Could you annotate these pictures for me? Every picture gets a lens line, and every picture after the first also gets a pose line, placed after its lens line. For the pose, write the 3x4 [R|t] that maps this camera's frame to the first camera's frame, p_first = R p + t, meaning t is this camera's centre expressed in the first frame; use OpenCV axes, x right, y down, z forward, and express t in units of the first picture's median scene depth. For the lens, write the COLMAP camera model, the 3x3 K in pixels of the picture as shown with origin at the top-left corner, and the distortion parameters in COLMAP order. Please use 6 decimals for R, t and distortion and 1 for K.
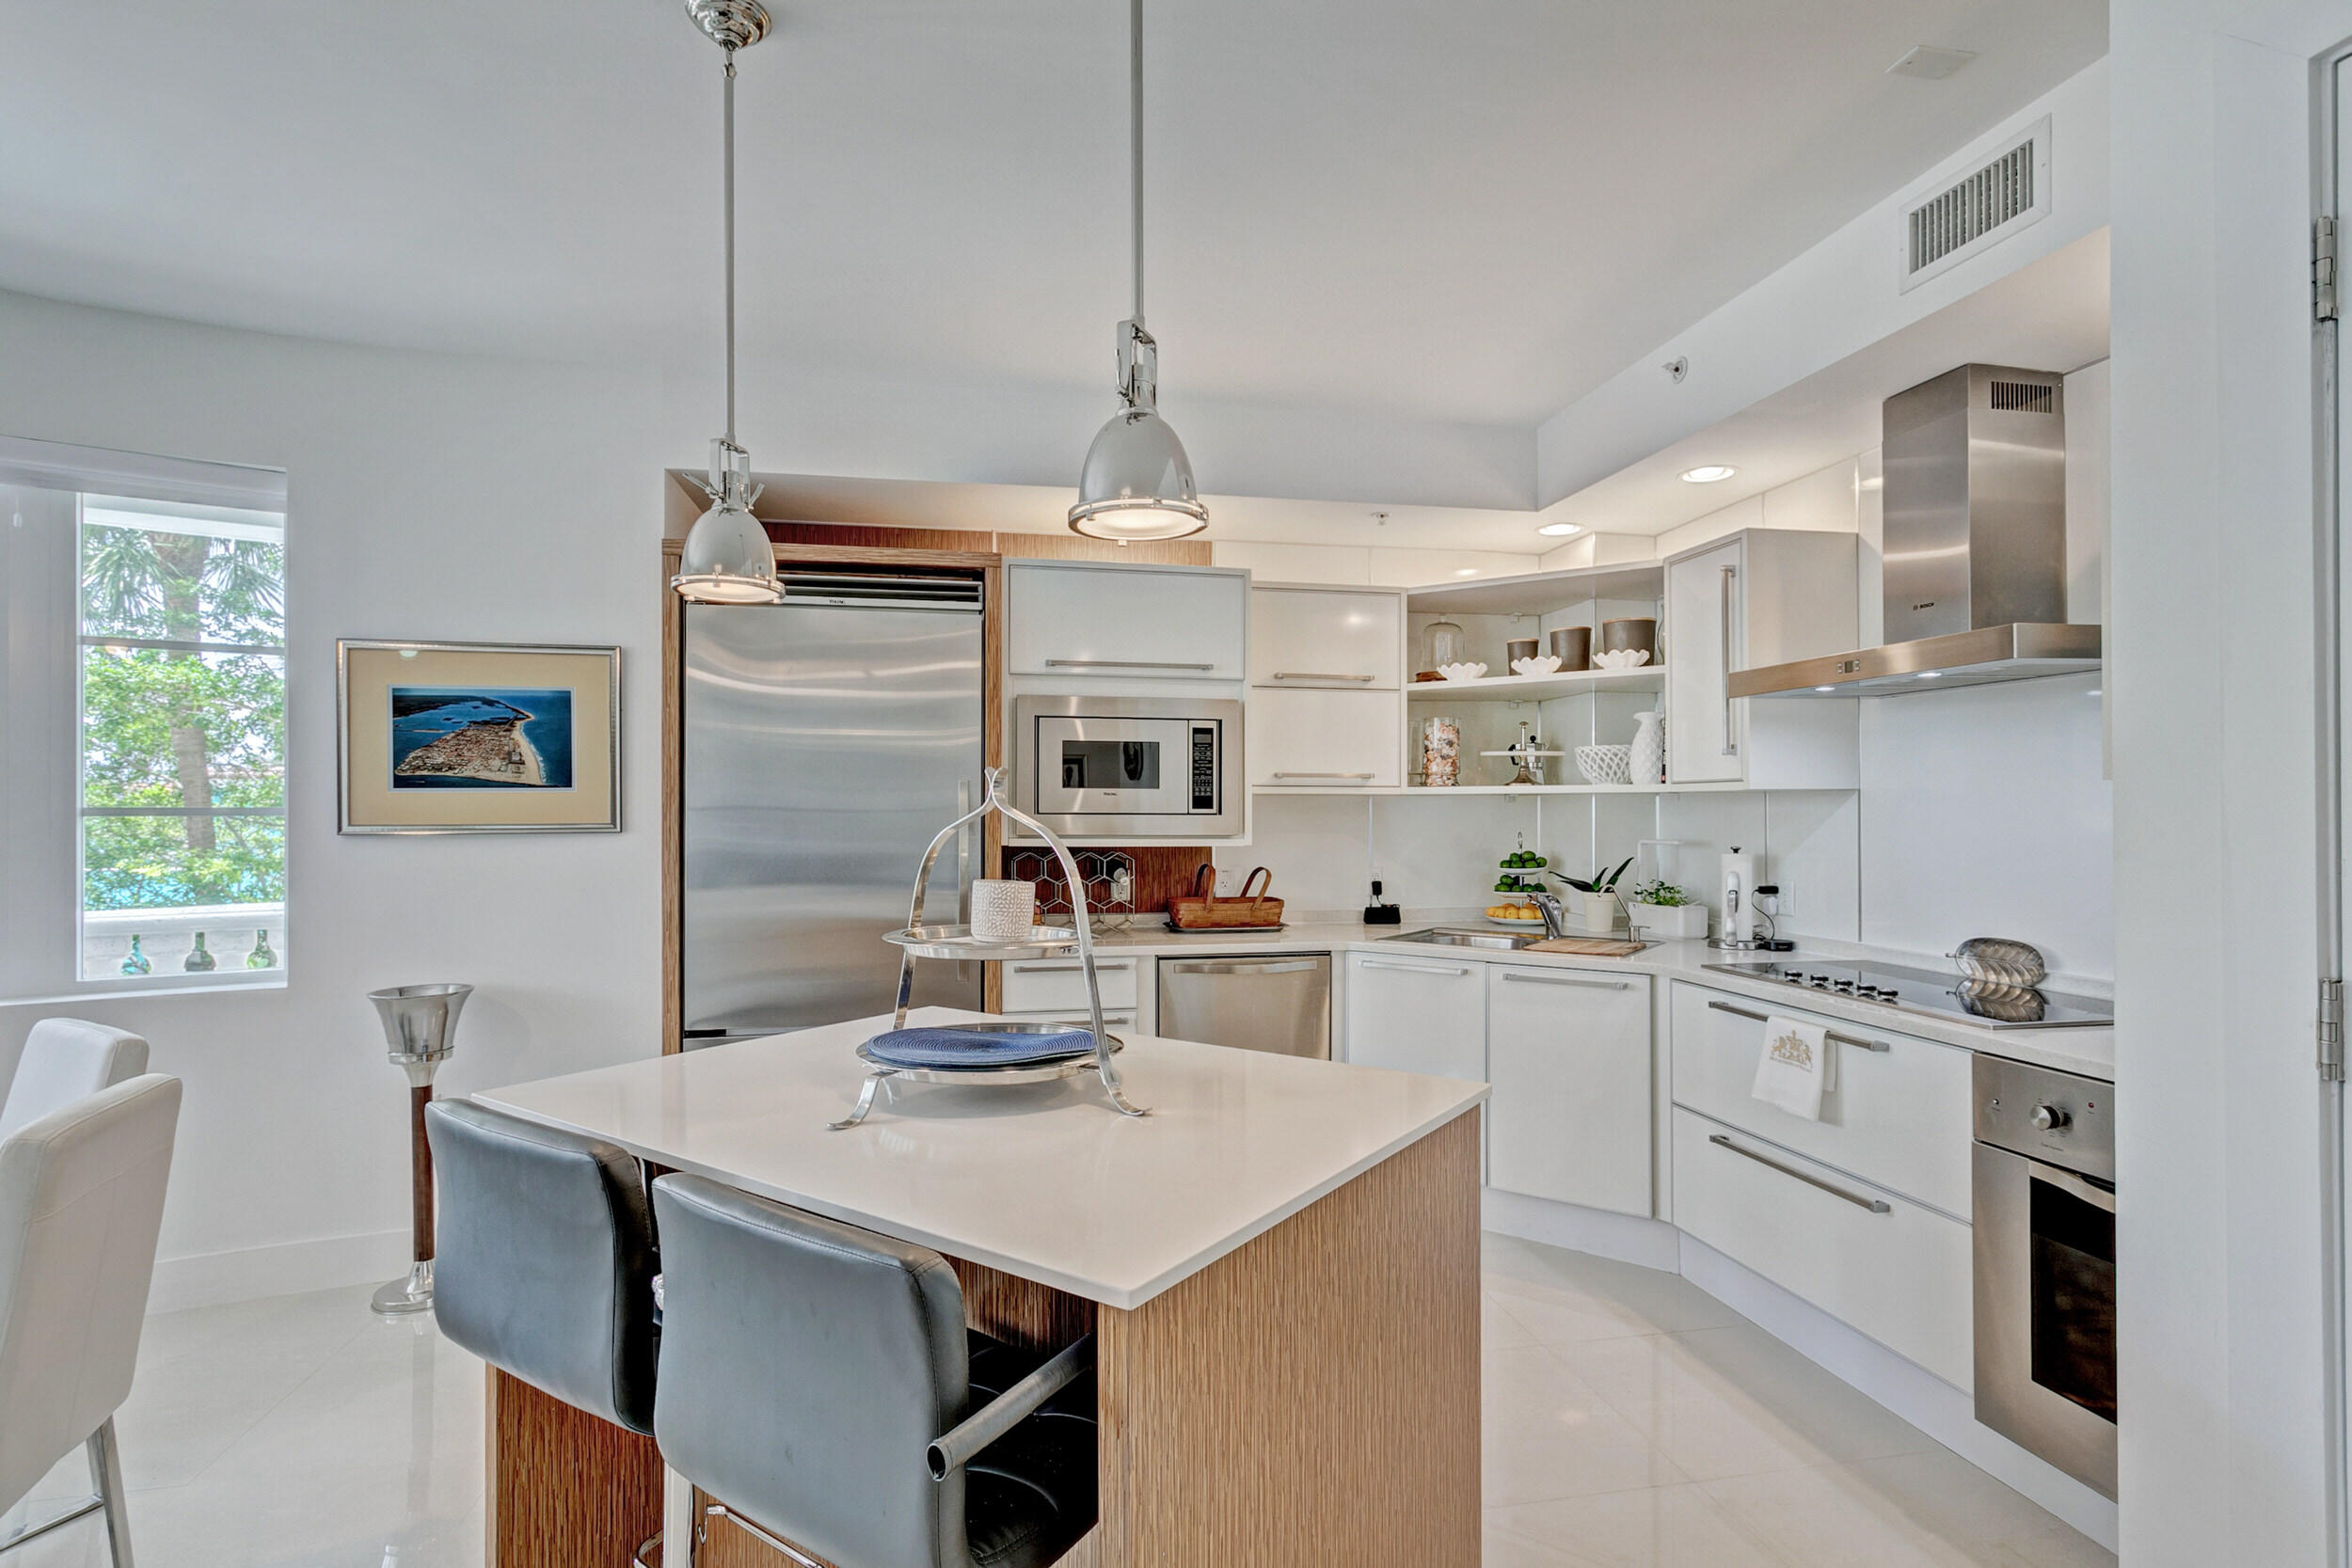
lens RADIAL K [[1137.7, 0, 1182.1], [0, 1137.7, 795.2], [0, 0, 1]] dist [0.003235, 0.002225]
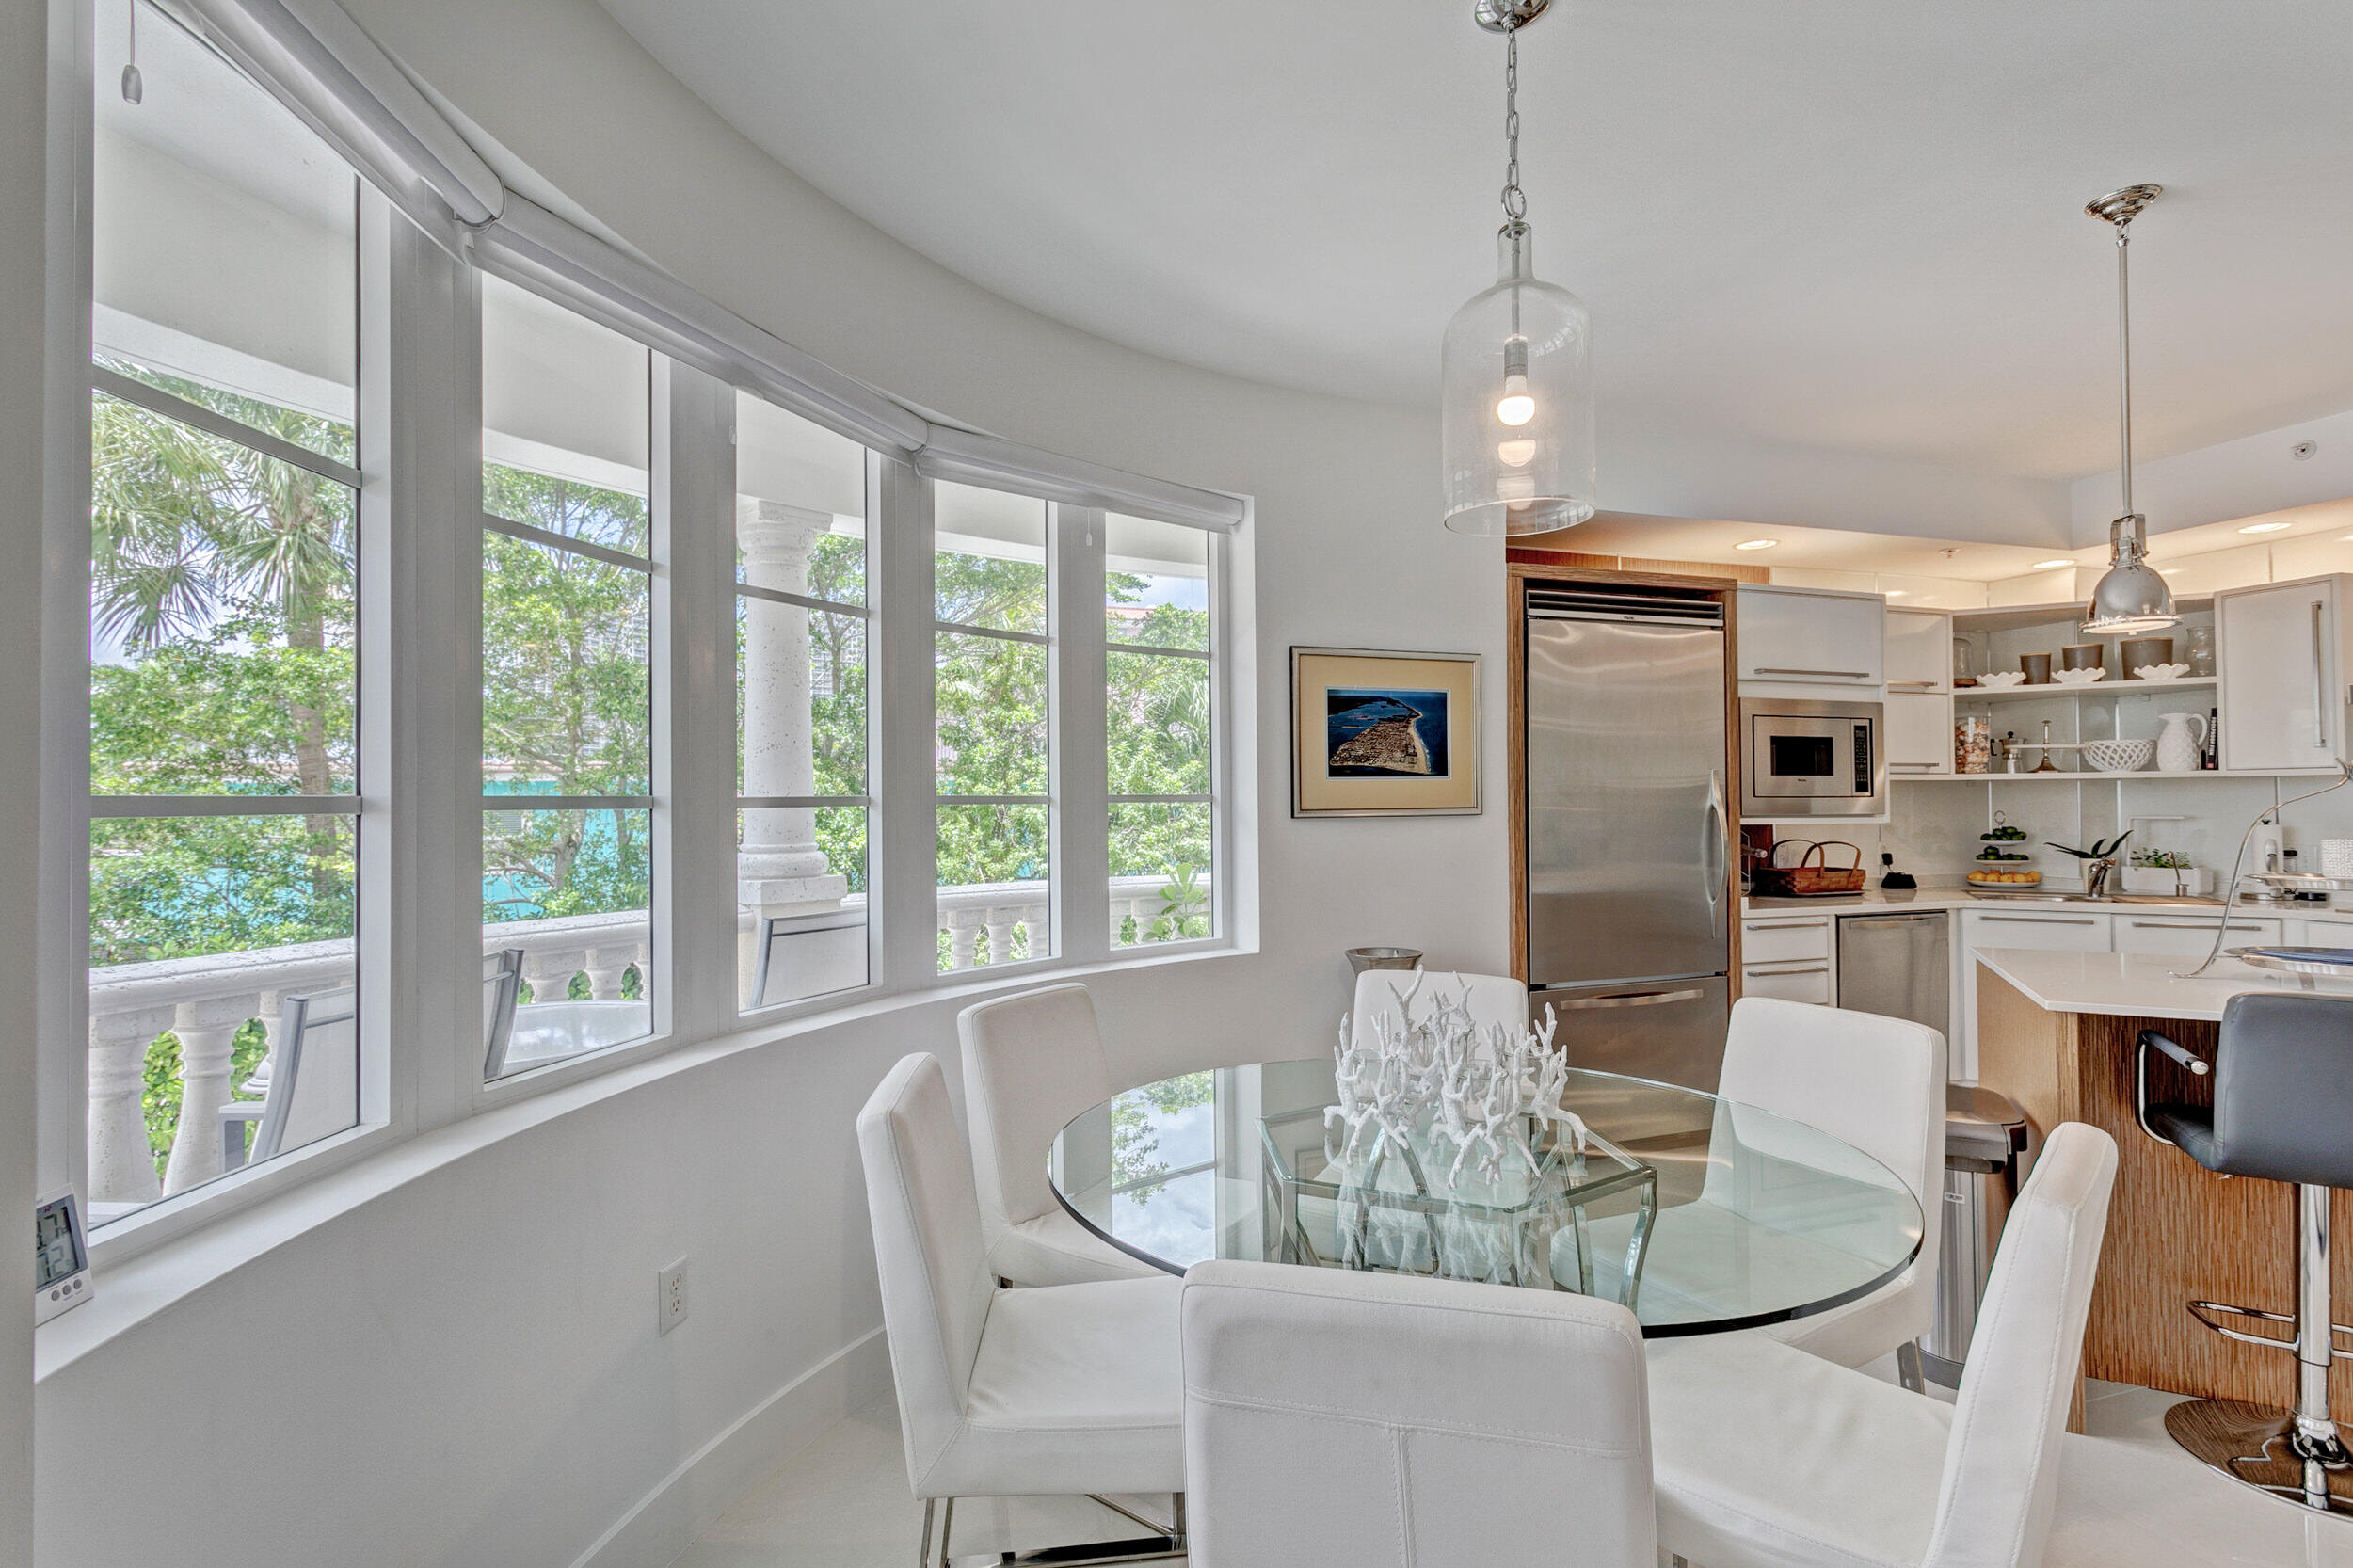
lens RADIAL K [[1138.2, 0, 1164.2], [0, 1138.2, 784.0], [0, 0, 1]] dist [0.003235, 0.002225]
pose [[0.990614, -0.003861, 0.136636, -0.911601], [0.003943, 0.999992, -0.000330, 0.000576], [-0.136634, 0.000866, 0.990621, -0.097942]]
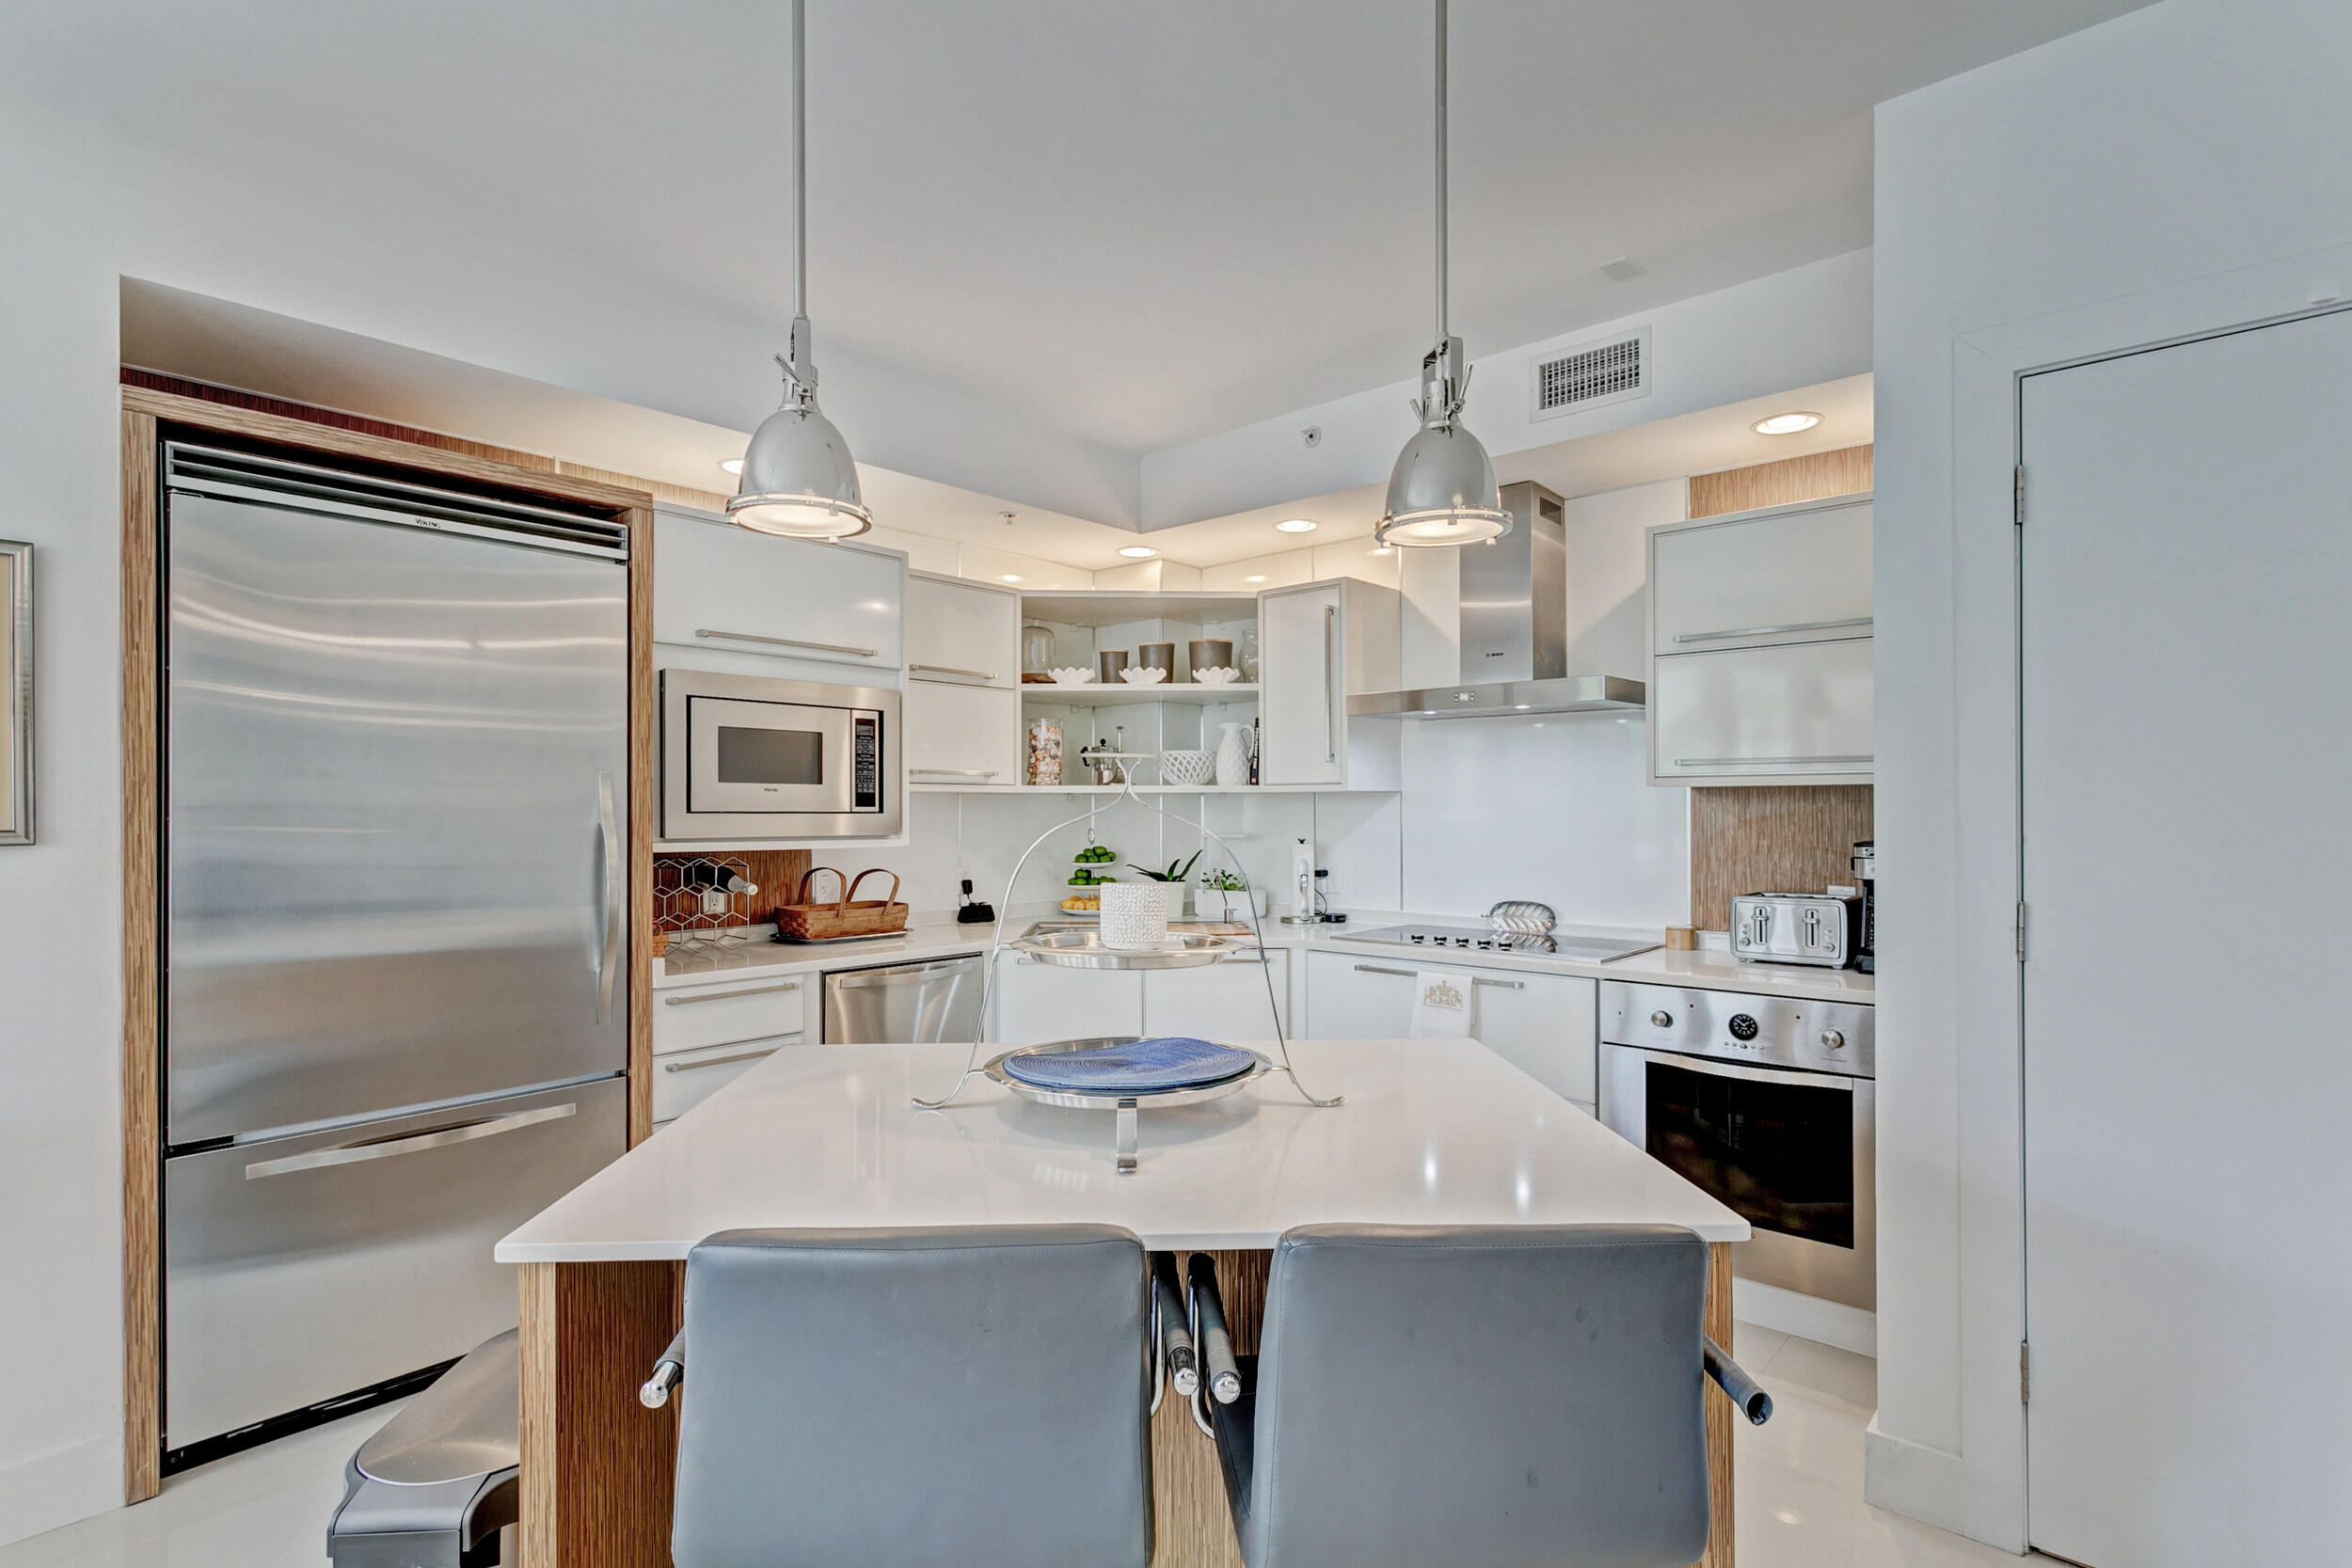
lens RADIAL K [[1137.7, 0, 1167.9], [0, 1137.7, 805.1], [0, 0, 1]] dist [0.003235, 0.002225]
pose [[0.798492, 0.001085, 0.602005, -0.352522], [-0.007221, 0.999944, 0.007775, 0.001570], [-0.601962, -0.010555, 0.798455, 0.125338]]
